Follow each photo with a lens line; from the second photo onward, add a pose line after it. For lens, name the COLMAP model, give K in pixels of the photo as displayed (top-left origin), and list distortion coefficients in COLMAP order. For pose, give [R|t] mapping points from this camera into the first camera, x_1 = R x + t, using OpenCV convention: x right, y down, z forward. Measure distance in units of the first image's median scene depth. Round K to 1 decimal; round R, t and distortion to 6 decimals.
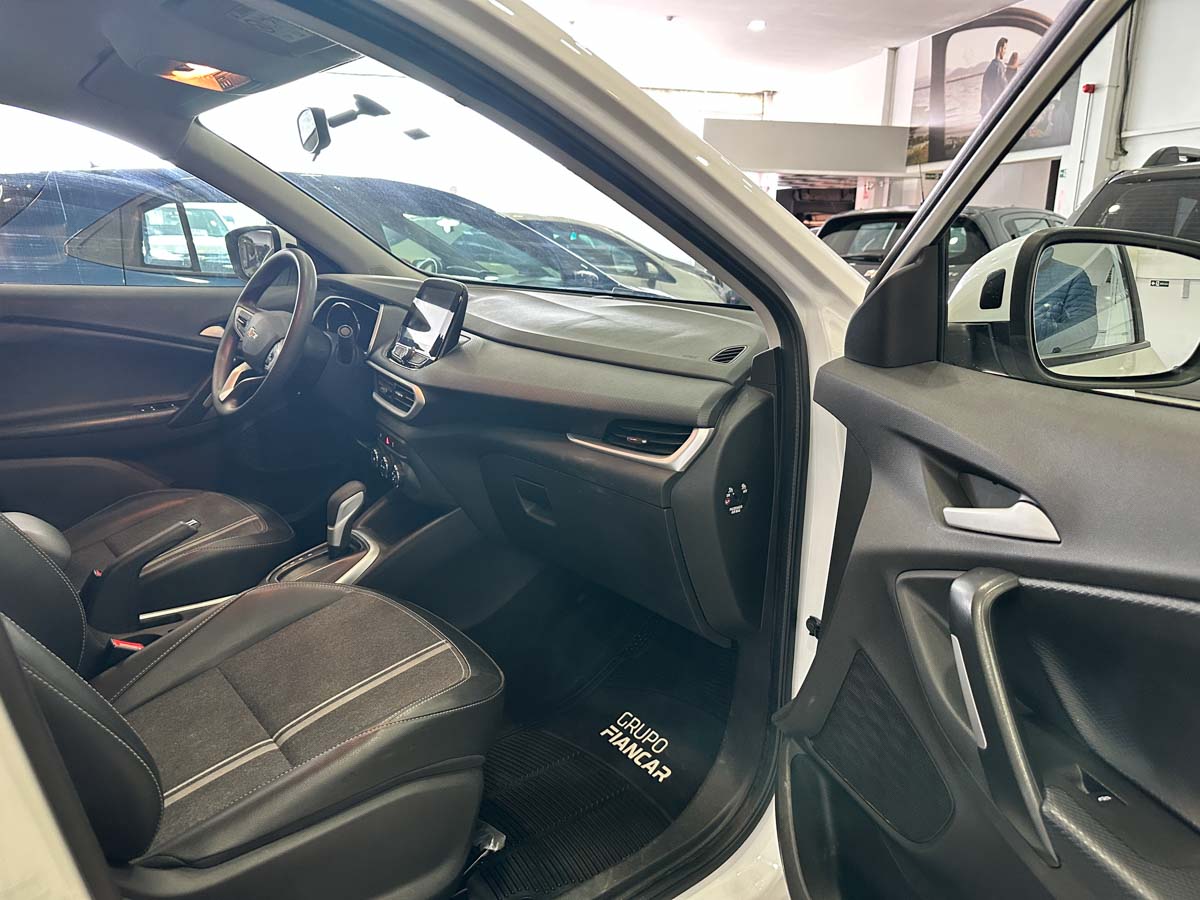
lens RADIAL K [[862.7, 0, 600.0], [0, 862.7, 450.0], [0, 0, 1]] dist [0.022418, -0.029644]
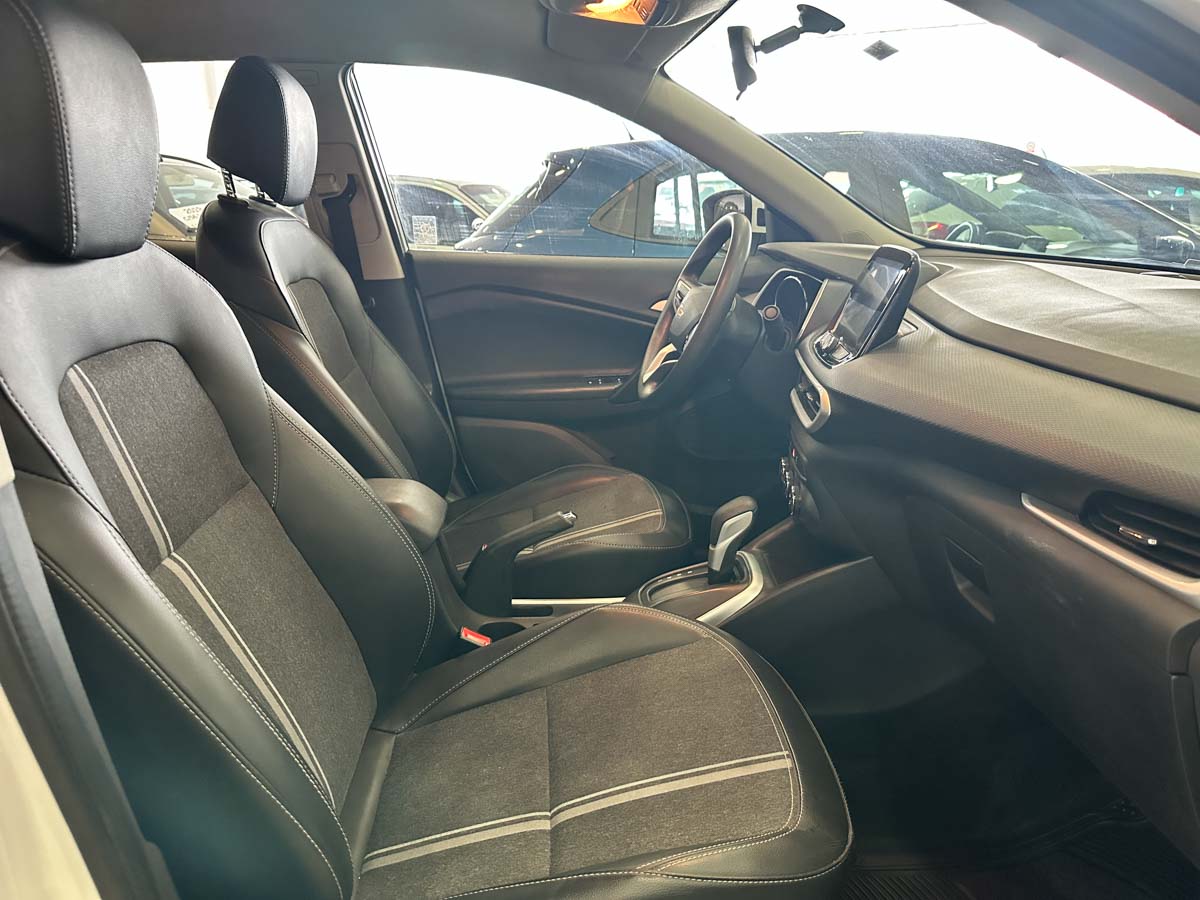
lens RADIAL K [[823.5, 0, 597.7], [0, 823.5, 437.8], [0, 0, 1]] dist [0.091602, -0.146413]
pose [[0.802001, 0.128787, -0.583274, 0.052928], [-0.112479, 0.991573, 0.064280, -0.053908], [0.586637, 0.014054, 0.809728, 0.281453]]
